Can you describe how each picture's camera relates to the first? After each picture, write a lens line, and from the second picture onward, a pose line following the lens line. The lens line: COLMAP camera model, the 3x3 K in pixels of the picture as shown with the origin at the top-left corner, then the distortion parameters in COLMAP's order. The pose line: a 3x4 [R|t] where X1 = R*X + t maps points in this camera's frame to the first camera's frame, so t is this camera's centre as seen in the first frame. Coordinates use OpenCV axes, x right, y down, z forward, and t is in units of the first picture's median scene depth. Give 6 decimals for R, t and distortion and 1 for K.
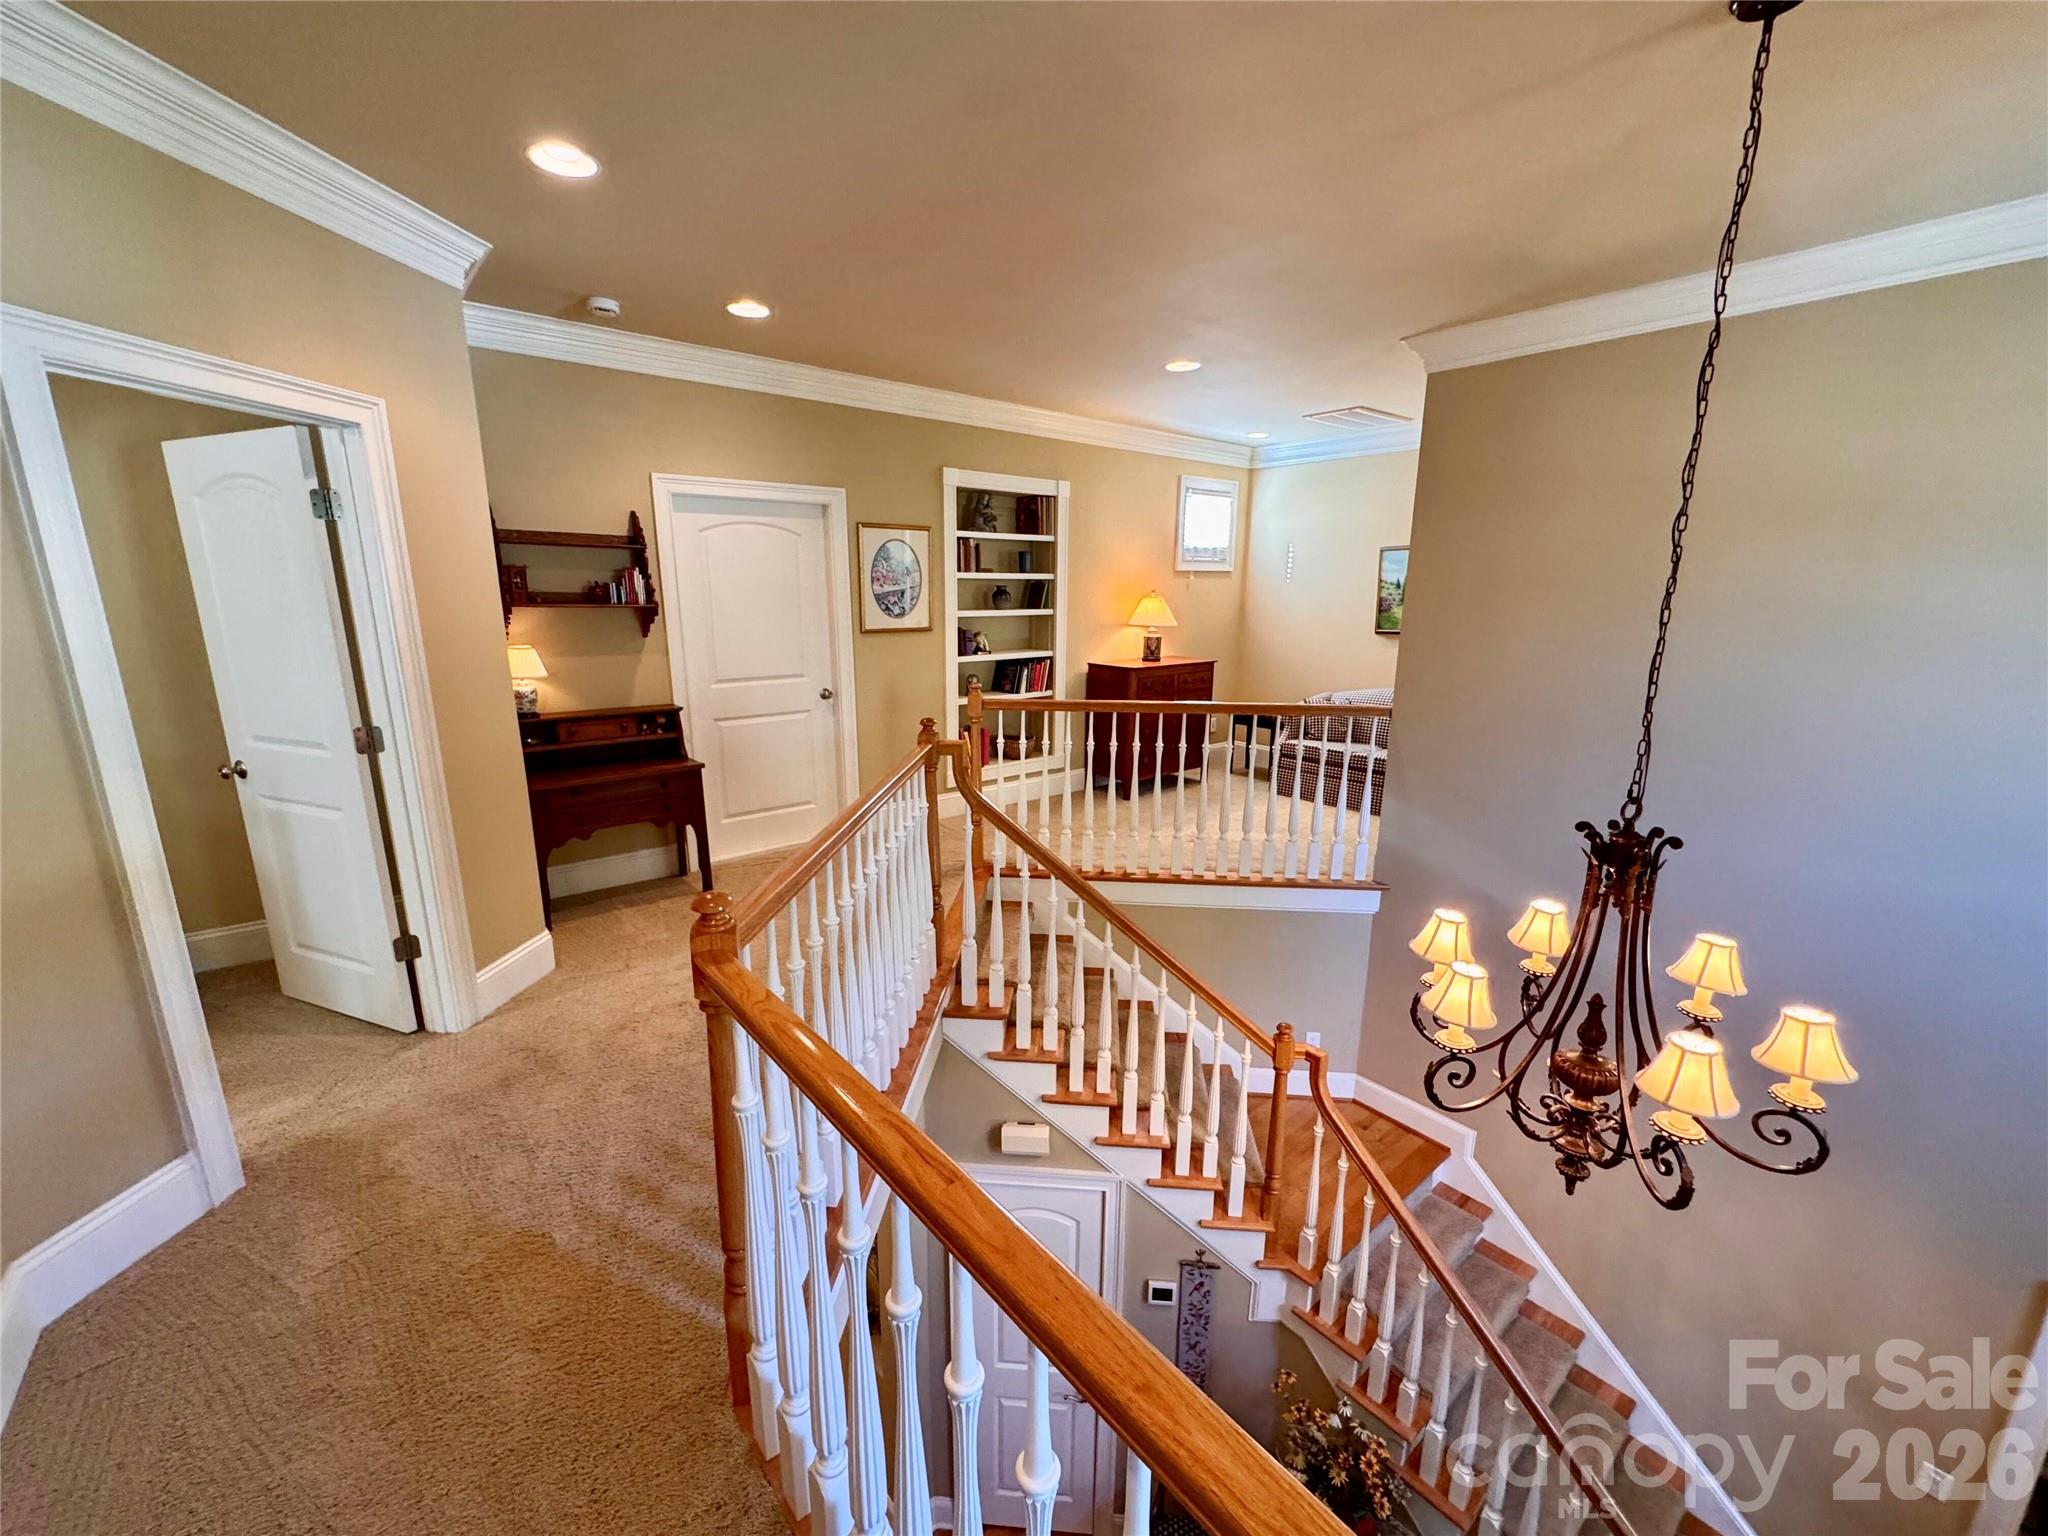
lens RADIAL K [[822.6, 0, 1023.8], [0, 822.6, 770.0], [0, 0, 1]] dist [-0.003620, 0.000134]
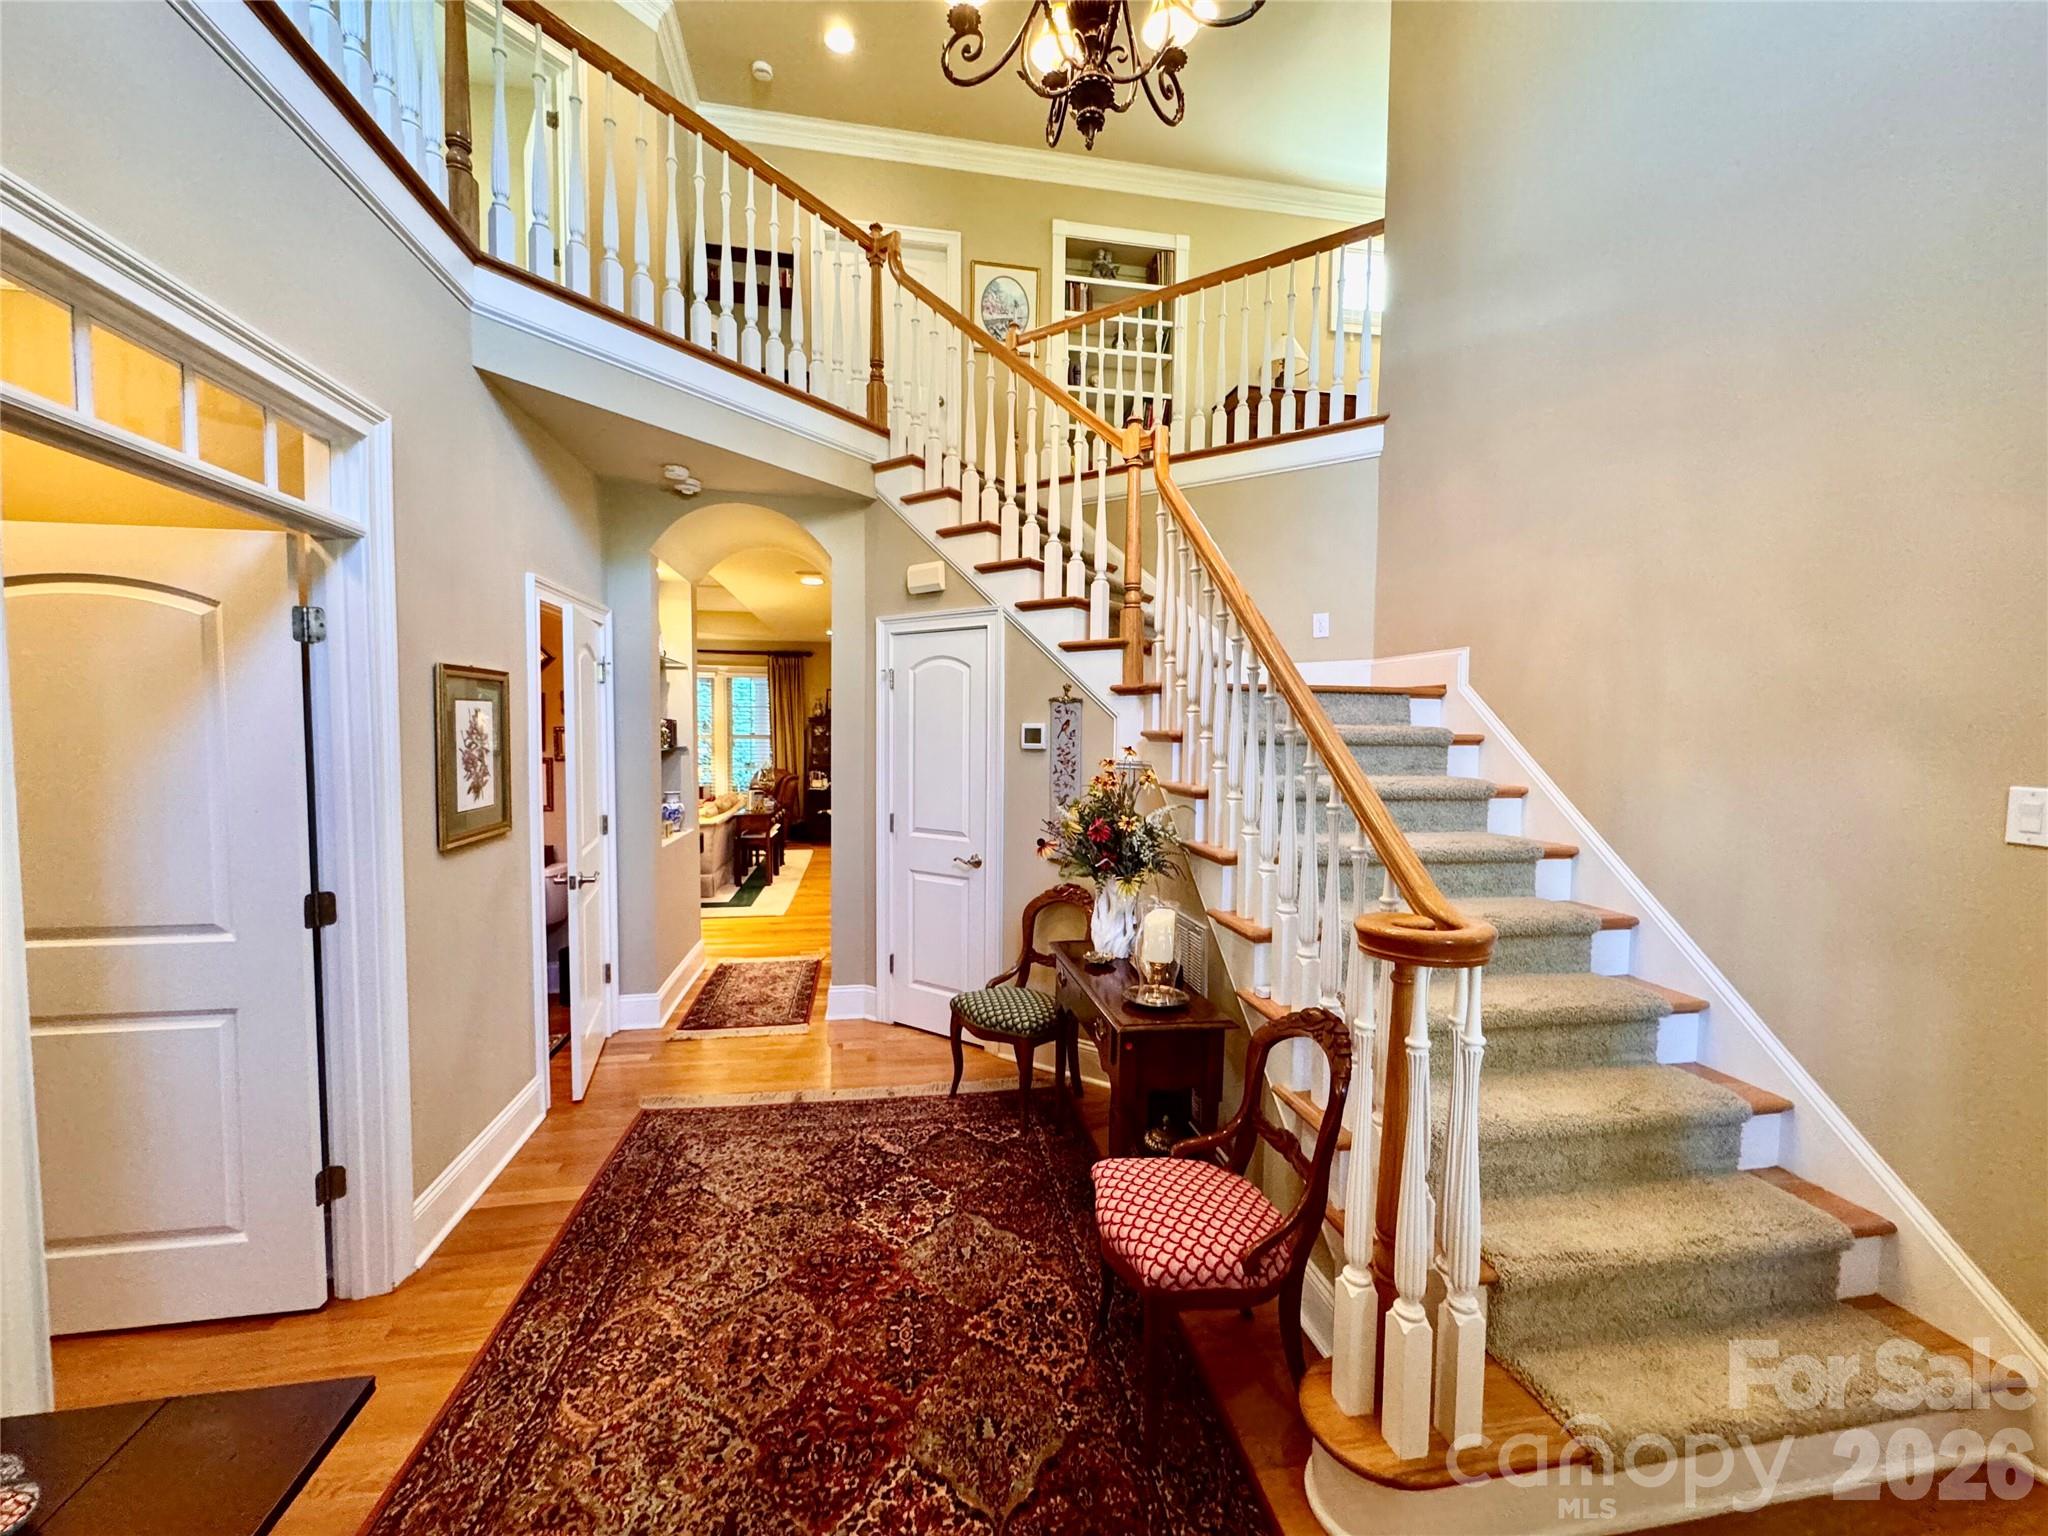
lens RADIAL K [[822.6, 0, 1016.8], [0, 822.6, 769.7], [0, 0, 1]] dist [-0.003620, 0.000134]
pose [[0.870616, 0.026875, -0.491229, 0.570106], [-0.113020, 0.982726, -0.146545, 0.733619], [0.478806, 0.183103, 0.858614, 0.124773]]
